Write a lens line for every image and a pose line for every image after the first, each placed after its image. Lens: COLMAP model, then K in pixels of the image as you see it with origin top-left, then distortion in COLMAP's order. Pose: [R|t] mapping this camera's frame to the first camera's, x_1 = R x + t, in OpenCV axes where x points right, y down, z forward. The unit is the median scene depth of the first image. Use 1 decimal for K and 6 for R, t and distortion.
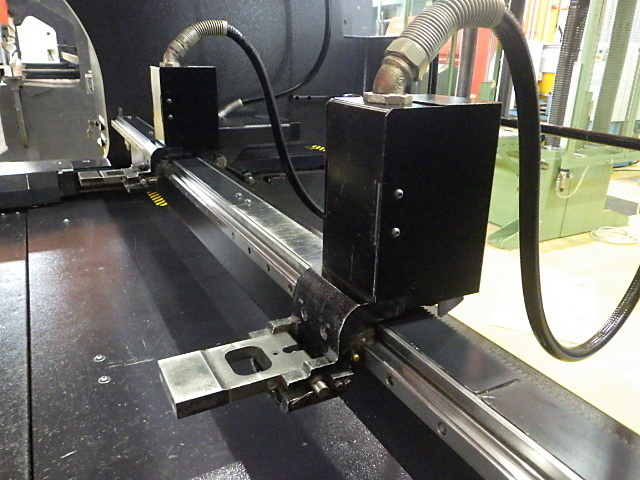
lens RADIAL K [[524.0, 0, 316.6], [0, 524.0, 242.0], [0, 0, 1]] dist [0.007617, 0.006985]
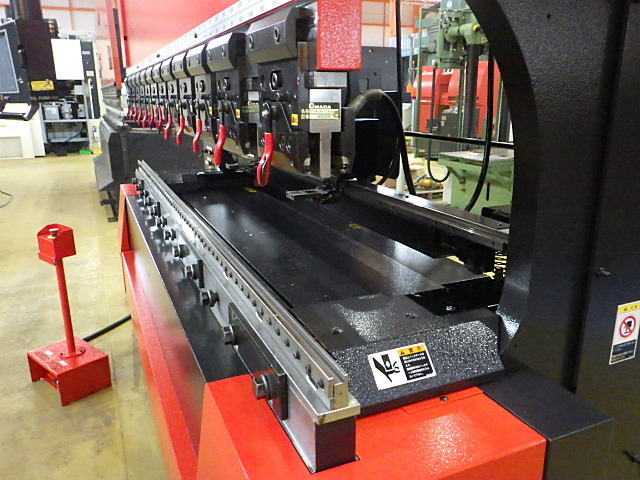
lens RADIAL K [[524.0, 0, 317.2], [0, 524.0, 240.8], [0, 0, 1]] dist [0.007617, 0.006985]
pose [[0.996845, -0.011742, -0.078501, 0.052327], [0.005305, 0.996641, -0.081718, 0.234692], [0.079197, 0.081043, 0.993559, -0.698348]]
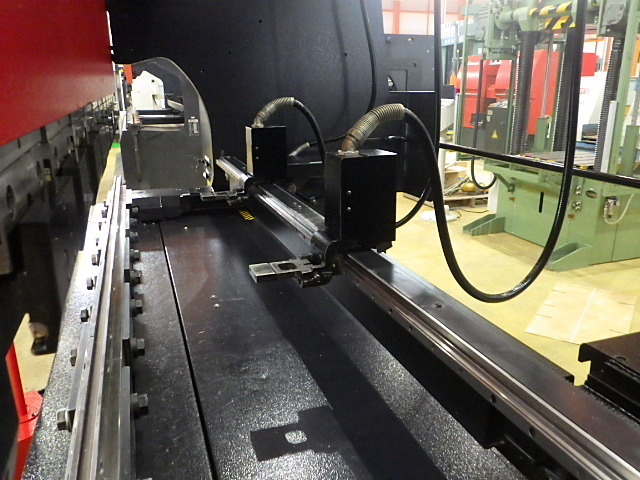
lens RADIAL K [[524.0, 0, 318.6], [0, 524.0, 241.1], [0, 0, 1]] dist [0.007617, 0.006985]
pose [[0.988878, 0.010998, -0.148321, 0.094122], [-0.020334, 0.997895, -0.061579, 0.069306], [0.147332, 0.063910, 0.987020, -0.342667]]
